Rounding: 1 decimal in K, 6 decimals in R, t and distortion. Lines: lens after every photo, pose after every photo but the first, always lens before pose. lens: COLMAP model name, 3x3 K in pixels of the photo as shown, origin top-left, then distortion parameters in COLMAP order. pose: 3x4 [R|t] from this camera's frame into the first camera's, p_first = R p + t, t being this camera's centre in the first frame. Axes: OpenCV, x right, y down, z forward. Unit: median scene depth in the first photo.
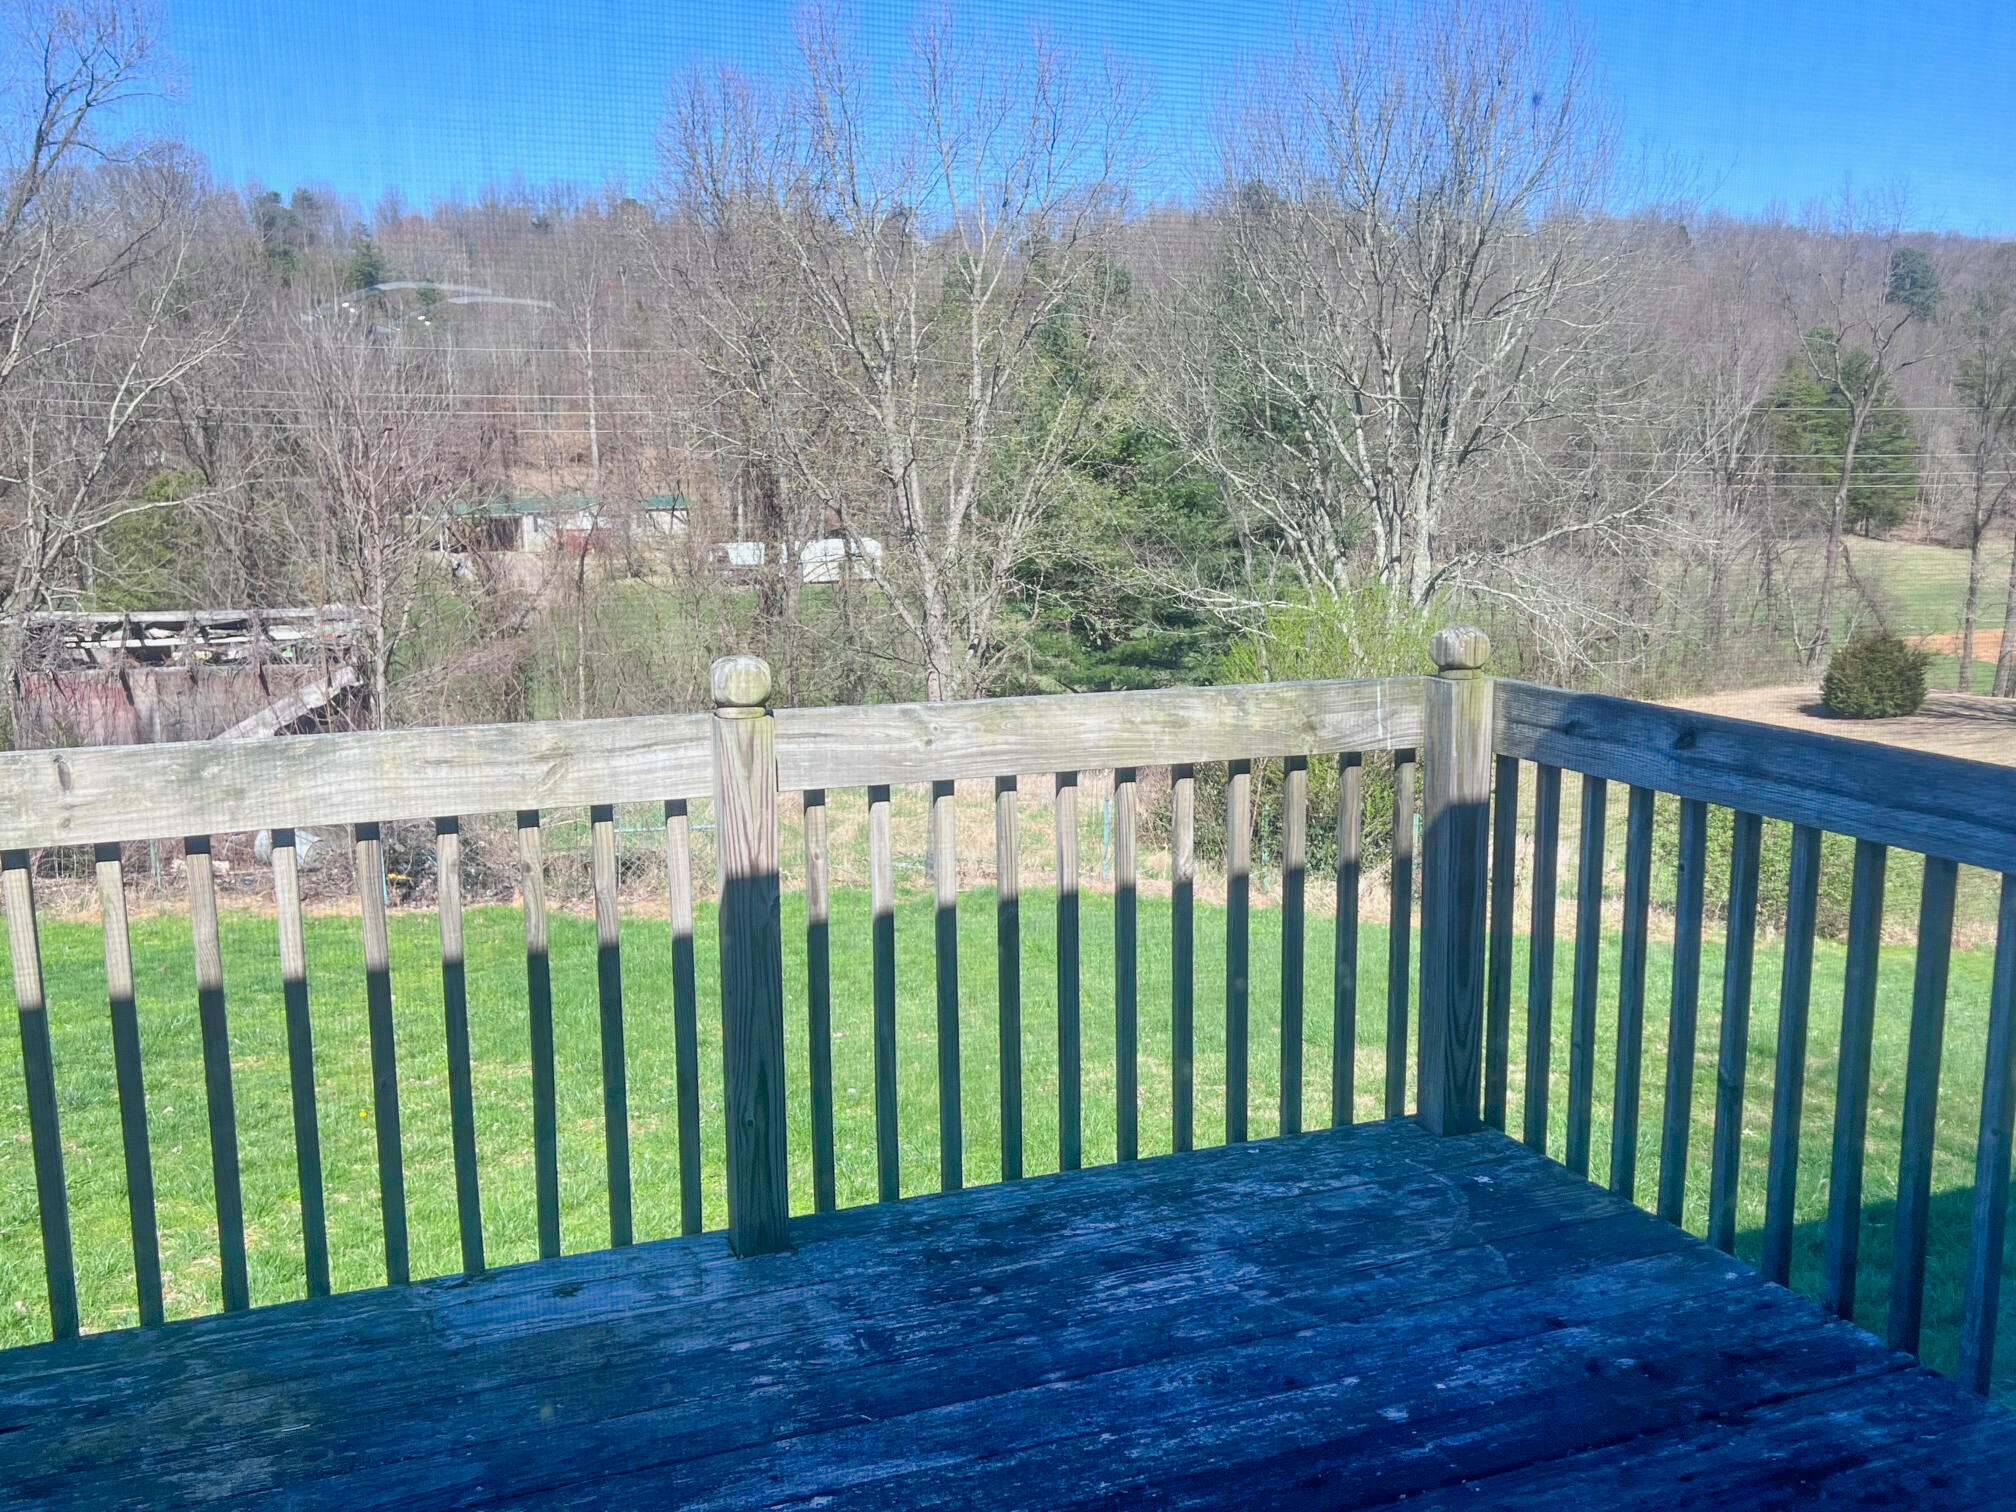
lens RADIAL K [[1759.0, 0, 1015.9], [0, 1759.0, 754.9], [0, 0, 1]] dist [0.011847, -0.015141]
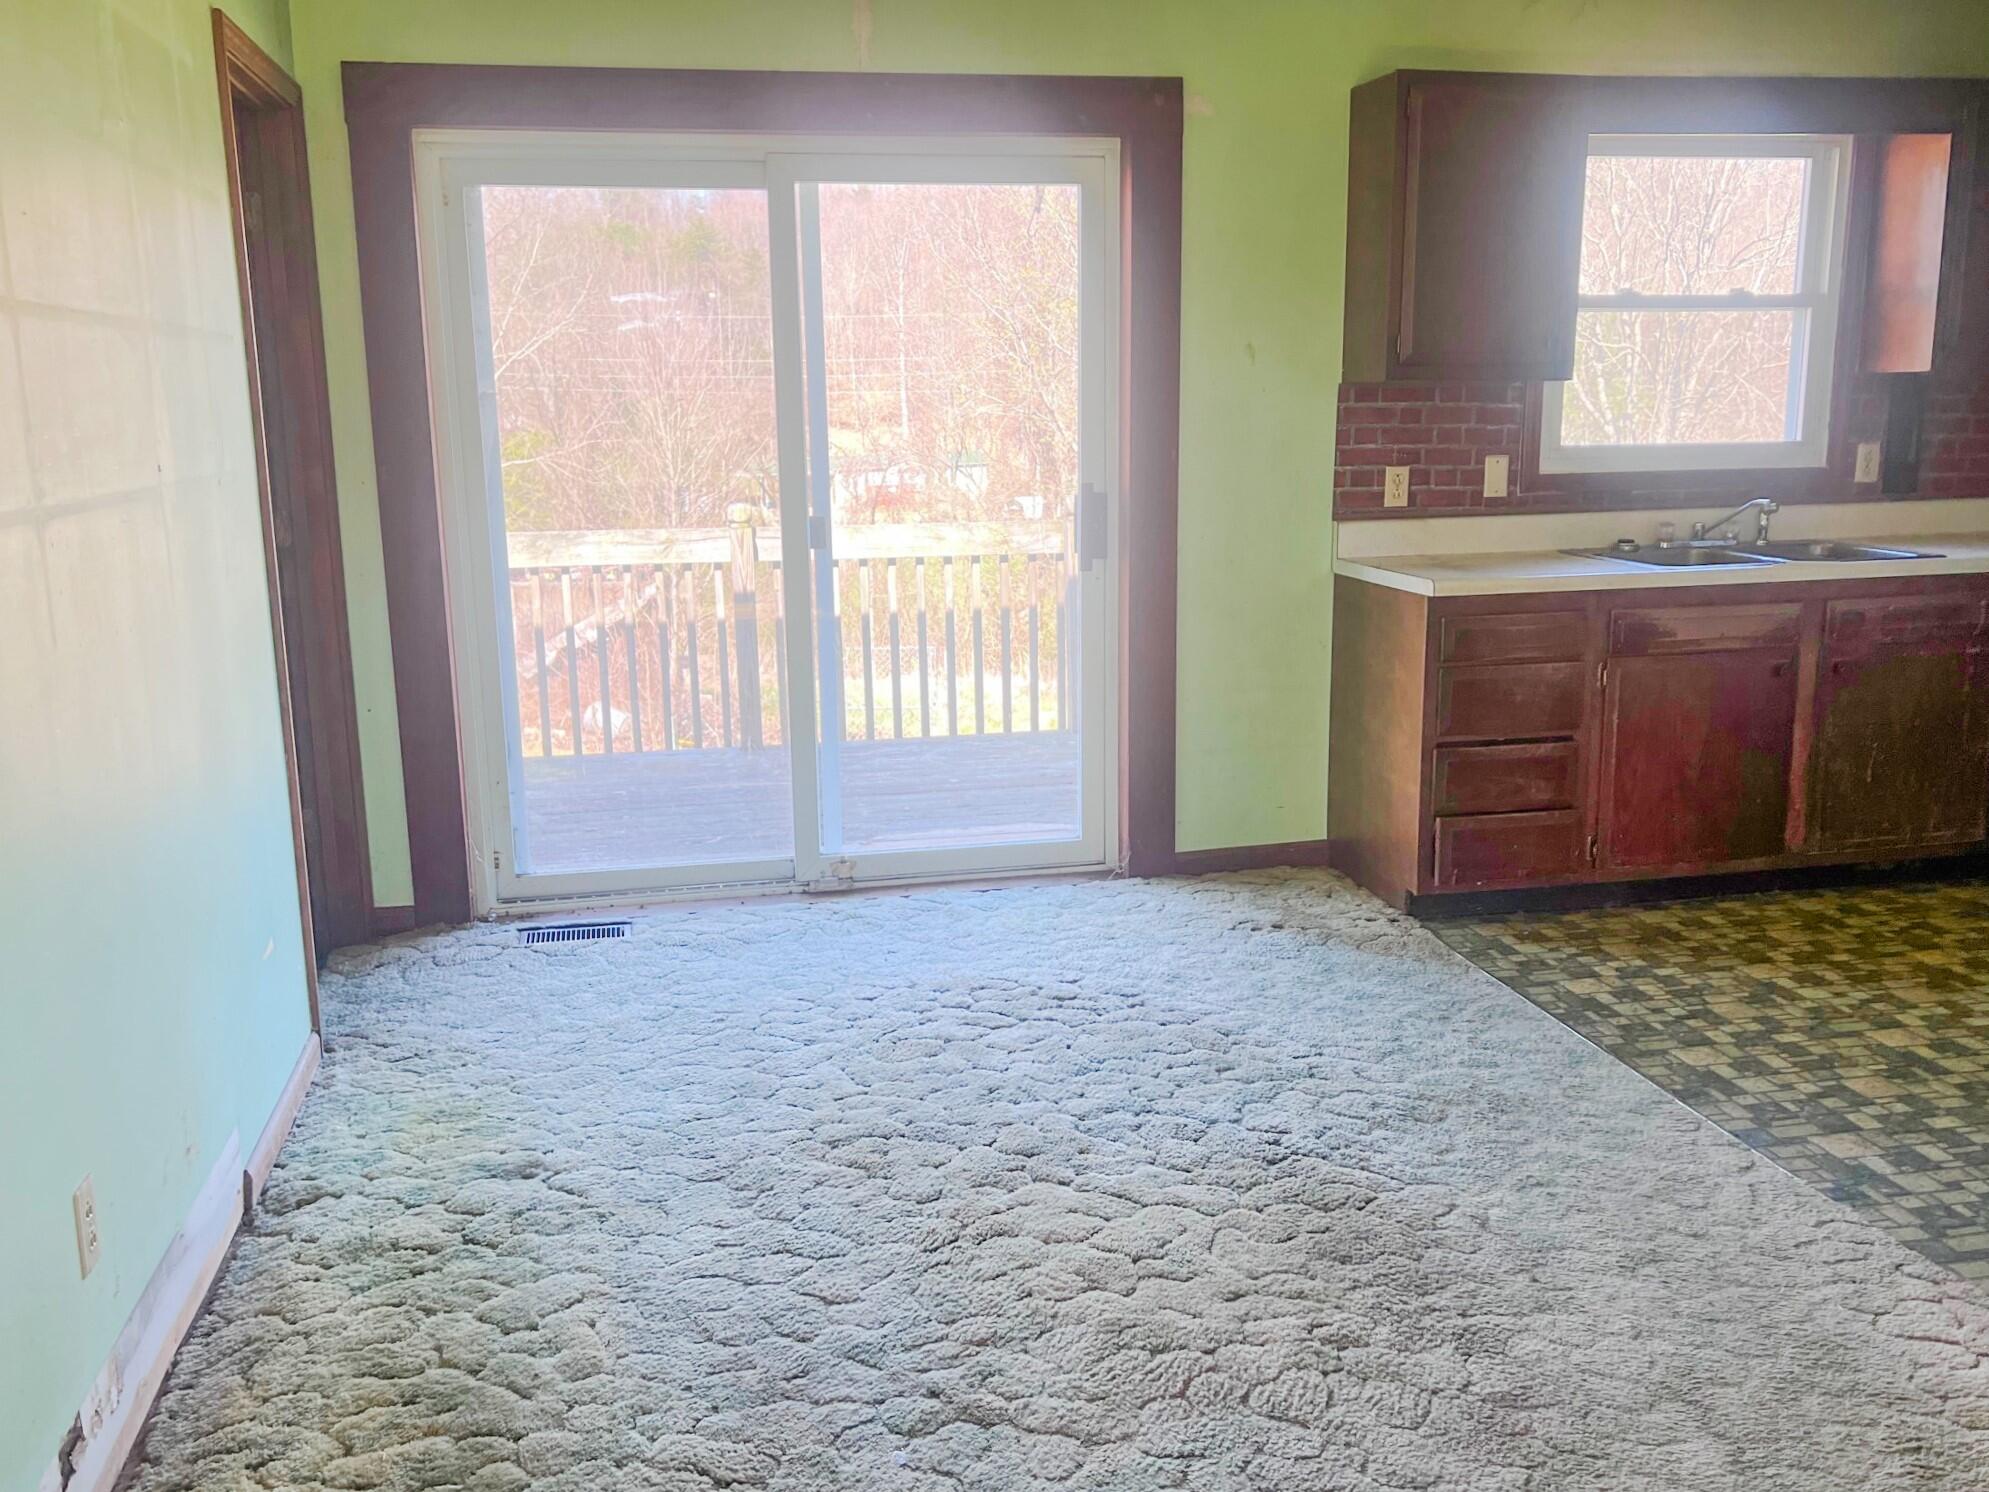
lens RADIAL K [[1735.4, 0, 989.1], [0, 1735.4, 749.7], [0, 0, 1]] dist [0.011847, -0.015141]
pose [[0.982695, 0.019954, -0.184155, 0.059958], [-0.015392, 0.999539, 0.026168, 0.020435], [0.184593, -0.022881, 0.982549, -0.125185]]
